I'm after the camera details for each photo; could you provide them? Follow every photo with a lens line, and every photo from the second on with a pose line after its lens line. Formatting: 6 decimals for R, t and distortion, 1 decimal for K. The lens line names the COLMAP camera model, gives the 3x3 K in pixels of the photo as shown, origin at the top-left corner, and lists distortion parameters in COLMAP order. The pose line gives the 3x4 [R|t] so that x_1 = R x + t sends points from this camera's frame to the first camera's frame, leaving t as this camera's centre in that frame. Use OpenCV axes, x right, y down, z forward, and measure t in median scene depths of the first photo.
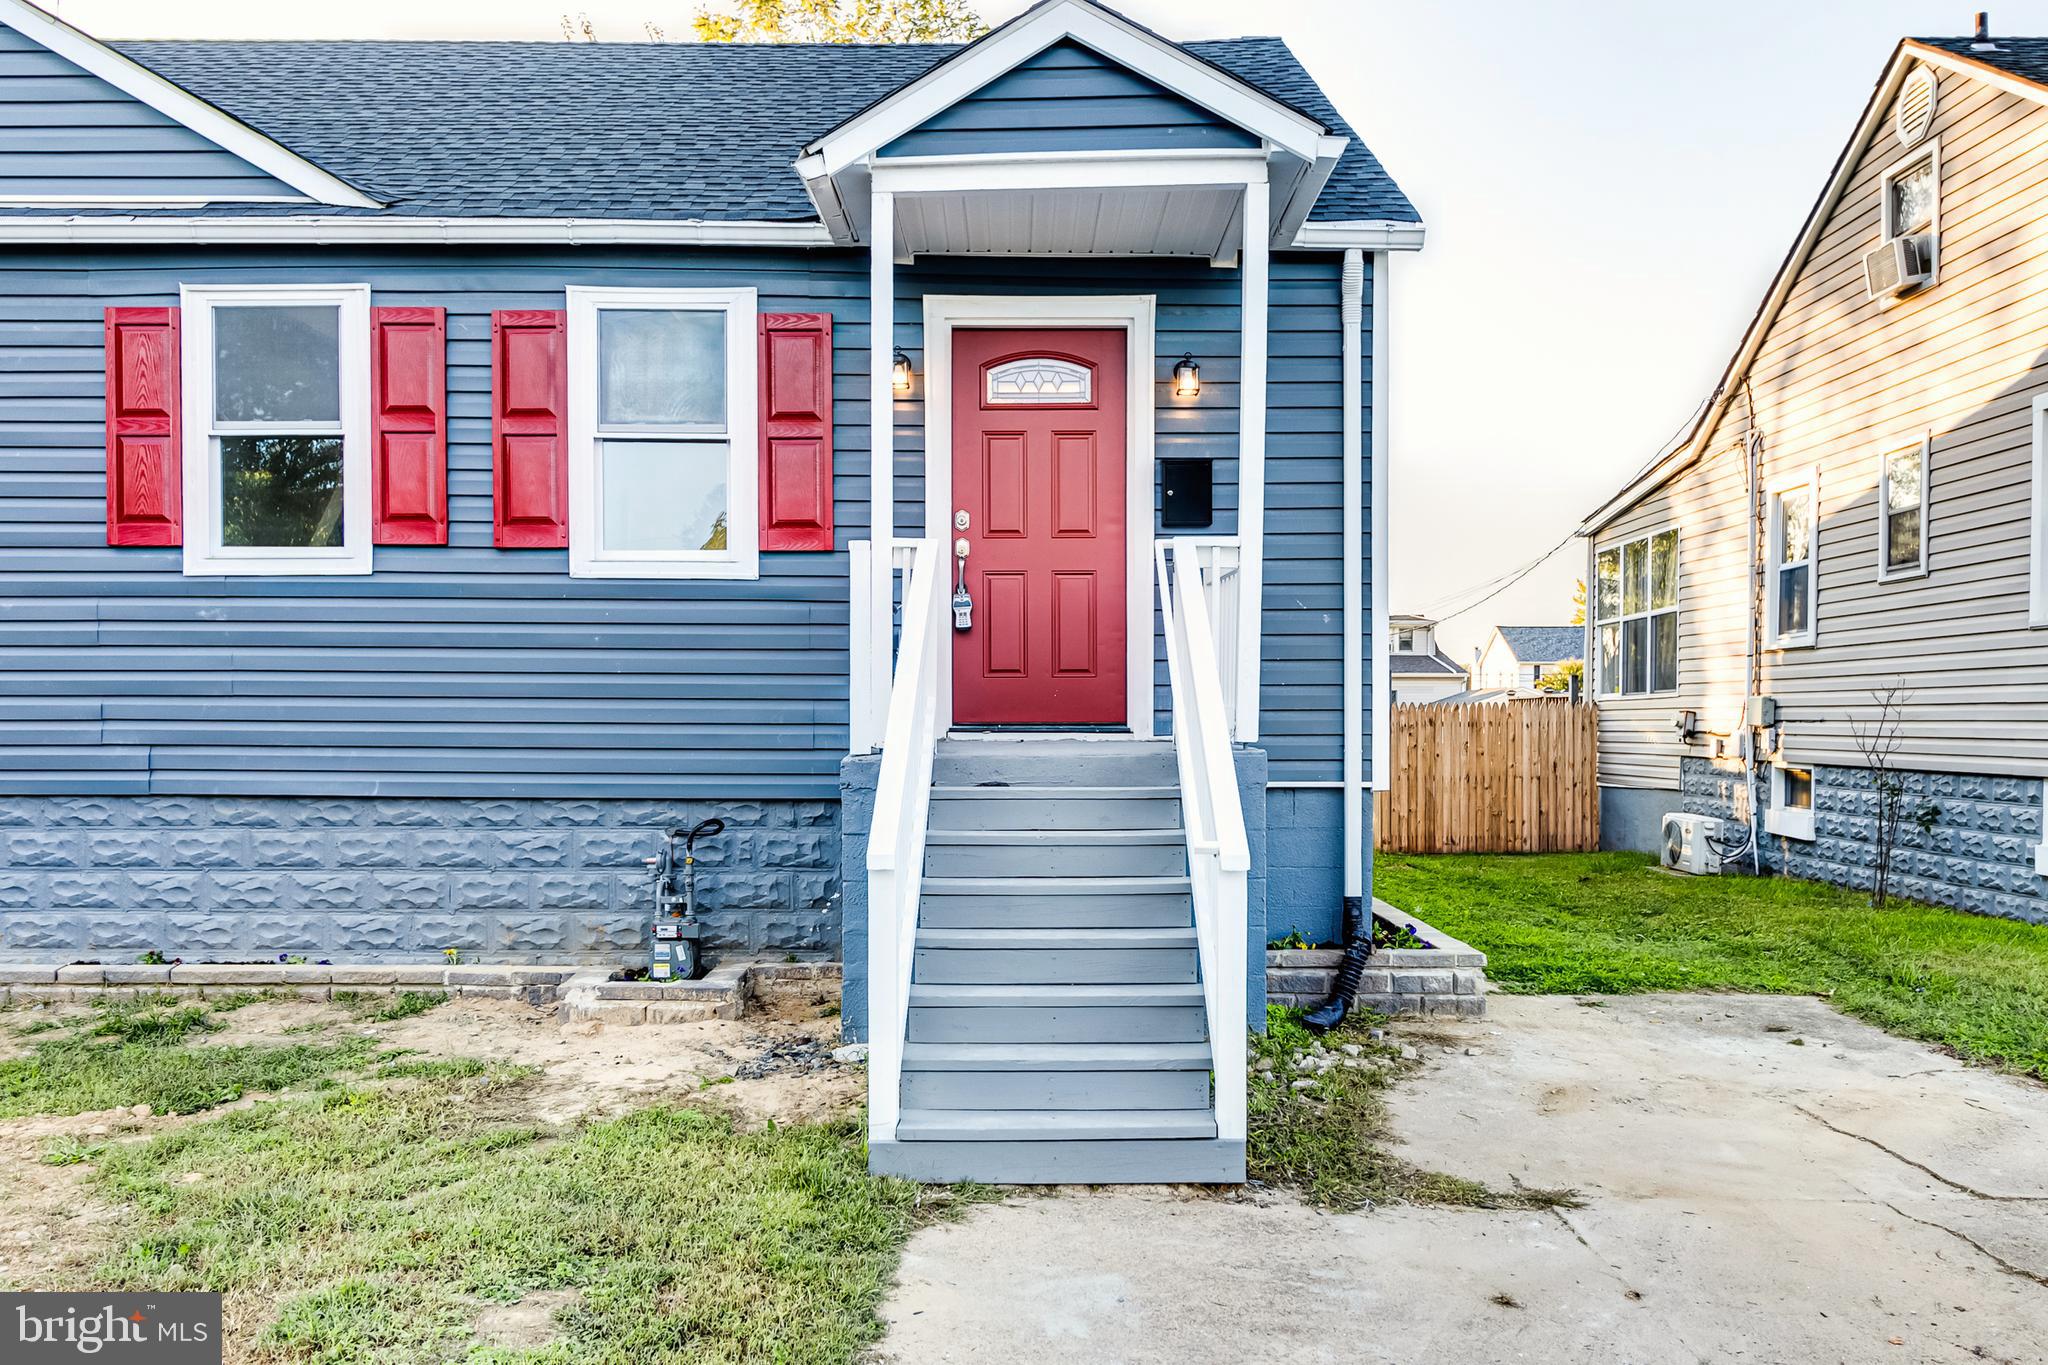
lens RADIAL K [[1659.6, 0, 1028.0], [0, 1659.6, 755.1], [0, 0, 1]] dist [0.001680, -0.001412]
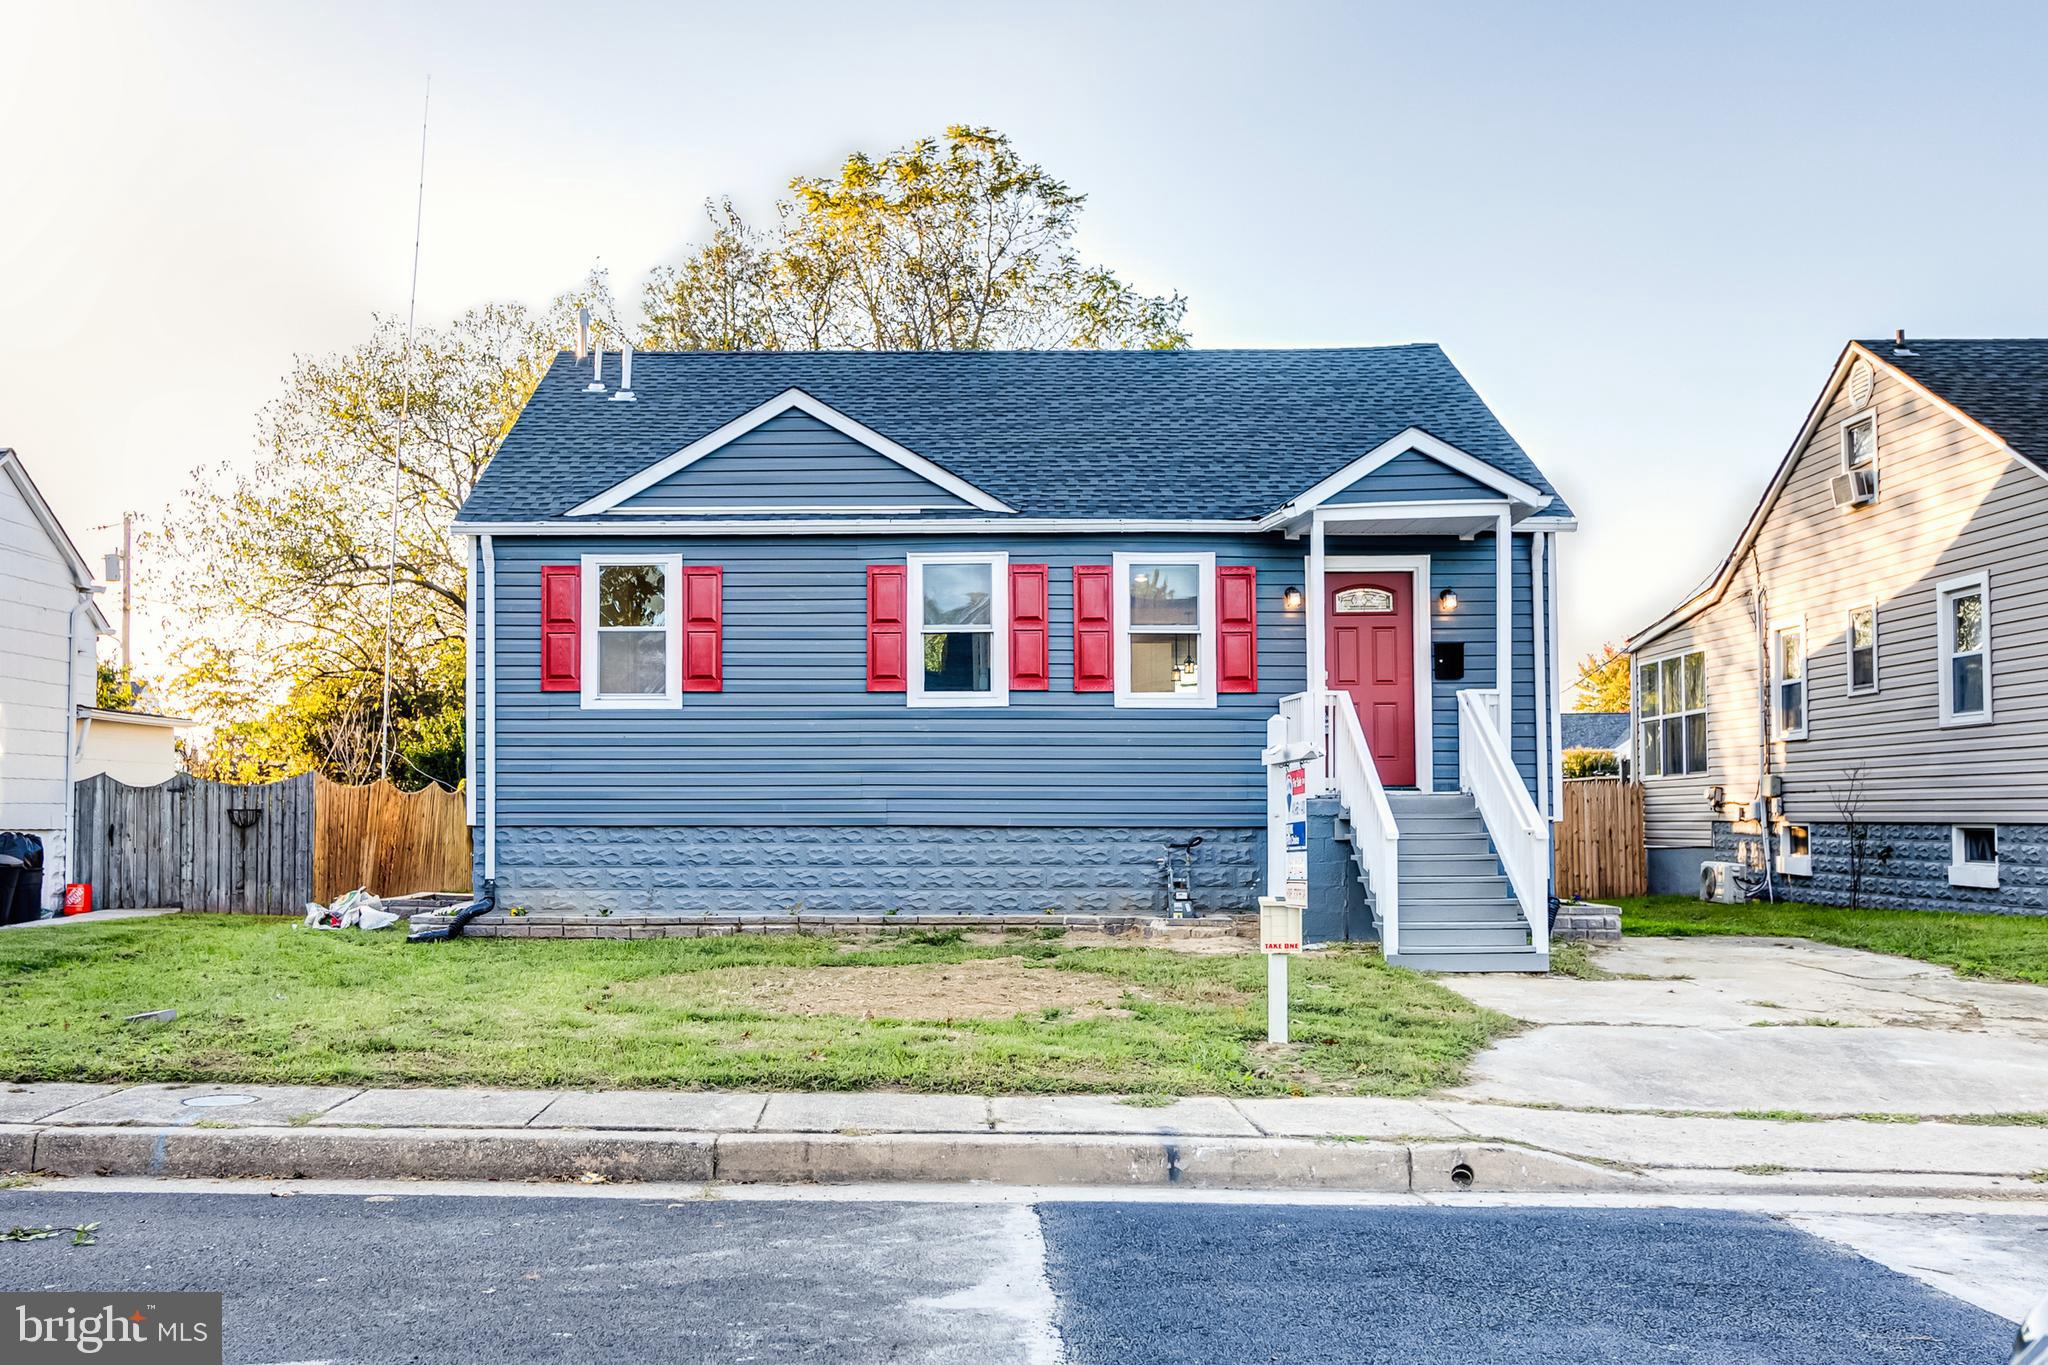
lens RADIAL K [[1587.7, 0, 1018.6], [0, 1587.7, 741.8], [0, 0, 1]] dist [-0.003614, 0.005647]
pose [[0.999543, -0.003782, -0.029995, -0.324596], [0.001889, 0.998020, -0.062868, 0.041910], [0.030173, 0.062782, 0.997571, -0.759598]]
